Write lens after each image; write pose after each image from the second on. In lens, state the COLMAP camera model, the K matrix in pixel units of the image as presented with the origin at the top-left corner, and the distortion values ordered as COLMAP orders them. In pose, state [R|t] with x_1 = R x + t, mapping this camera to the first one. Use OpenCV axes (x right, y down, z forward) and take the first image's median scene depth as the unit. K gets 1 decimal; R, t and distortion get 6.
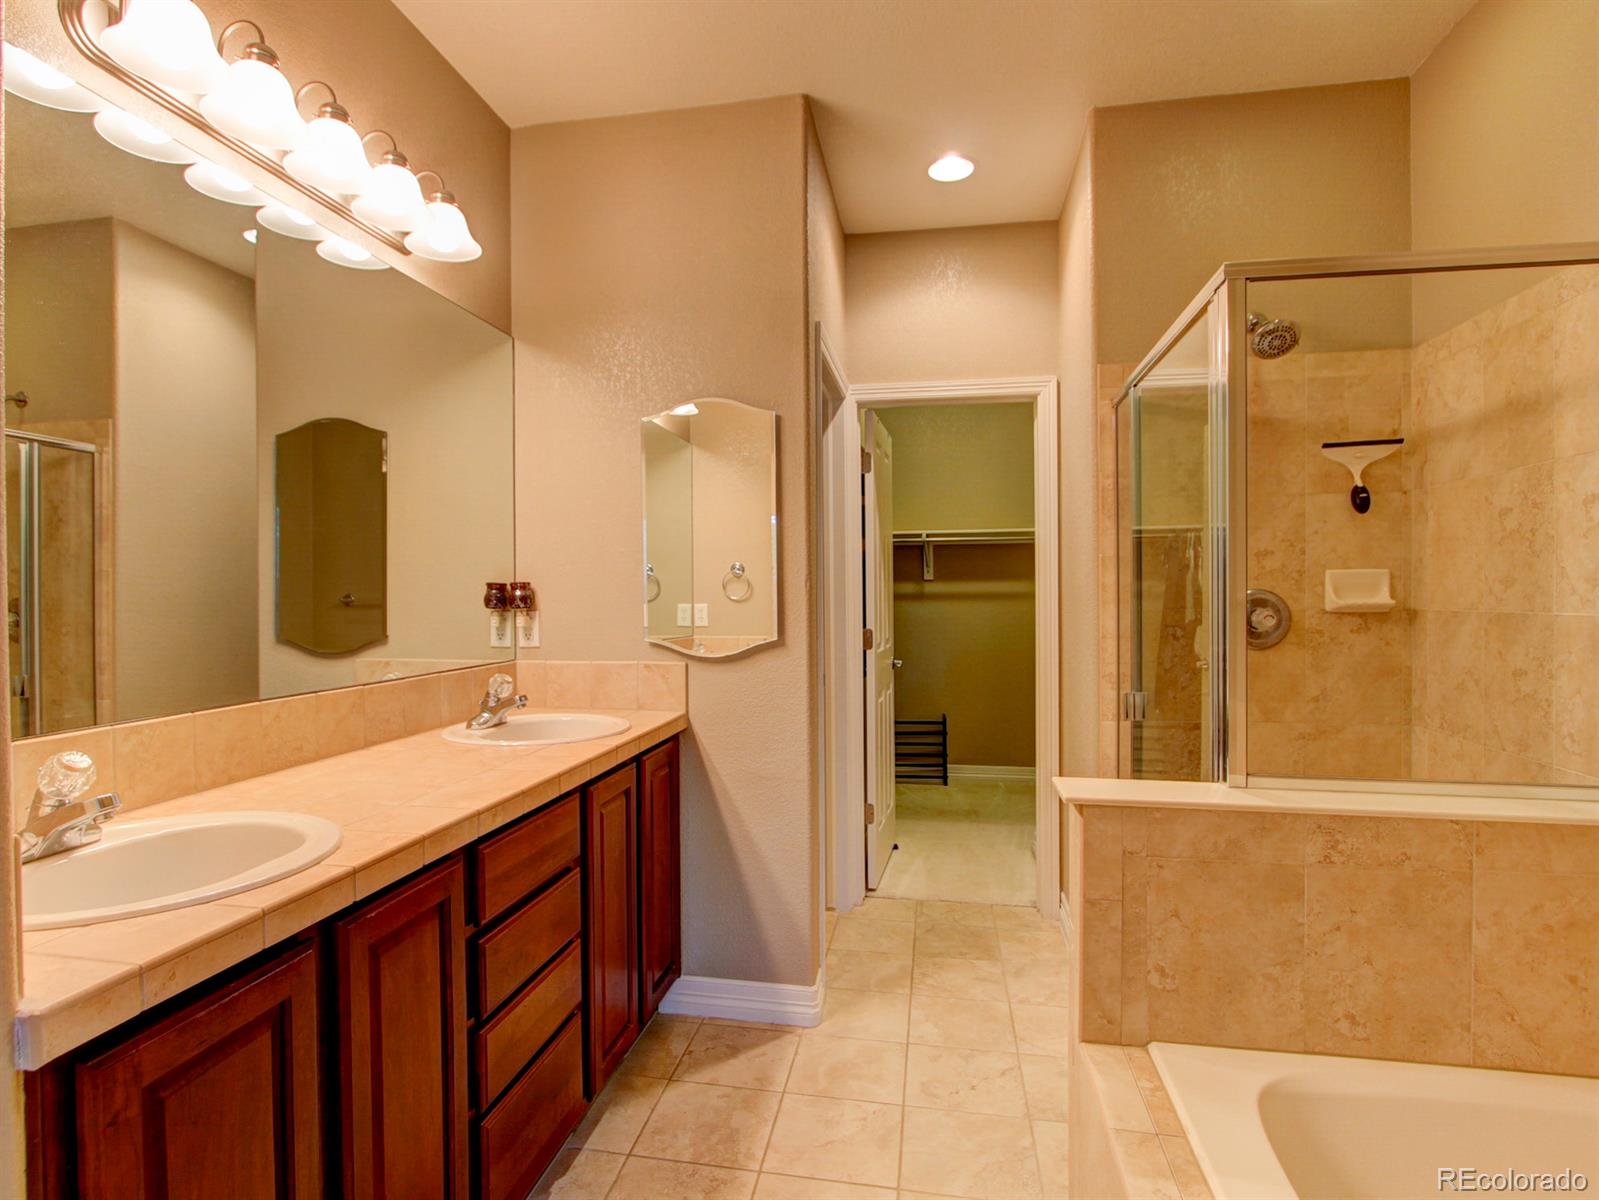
lens RADIAL K [[868.6, 0, 798.6], [0, 868.6, 600.9], [0, 0, 1]] dist [0.003408, 0.000336]
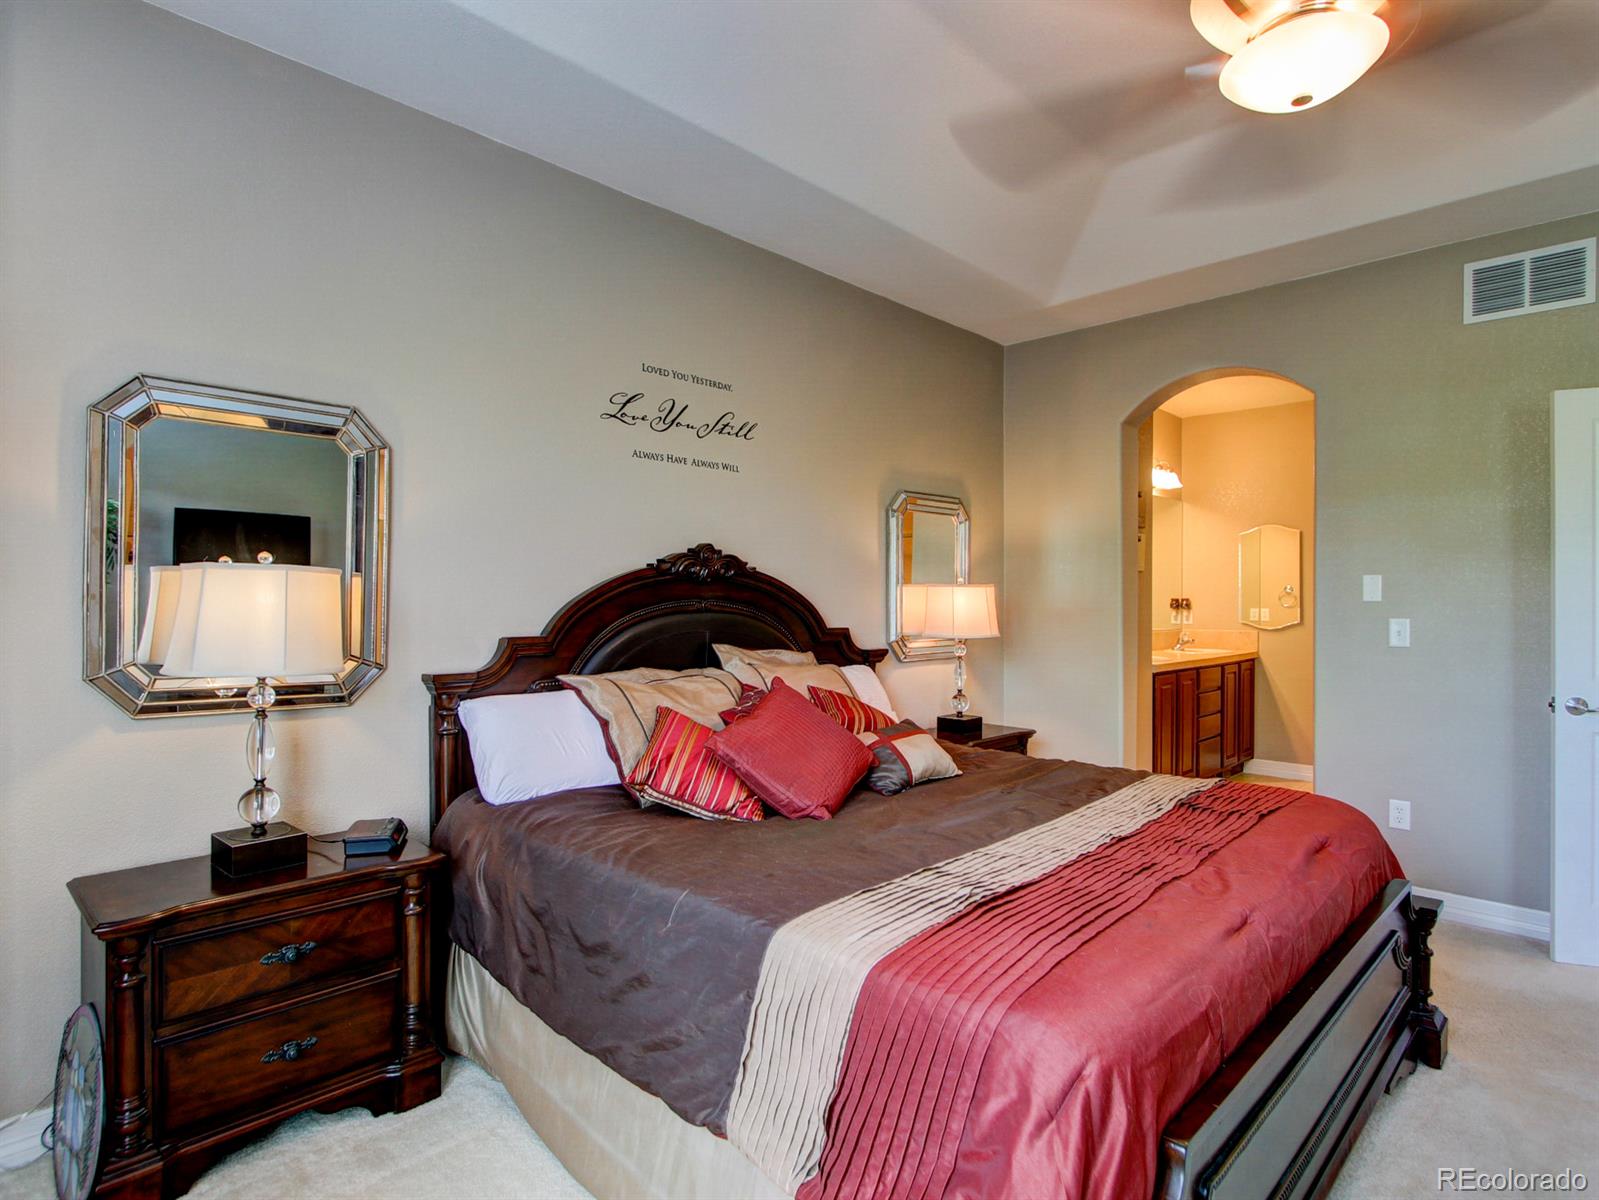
lens RADIAL K [[868.6, 0, 804.4], [0, 868.6, 603.4], [0, 0, 1]] dist [0.003408, 0.000336]
pose [[0.826979, 0.008516, -0.562168, 0.198204], [-0.012977, 0.999908, -0.003942, 0.018700], [0.562083, 0.010555, 0.827014, -1.816338]]
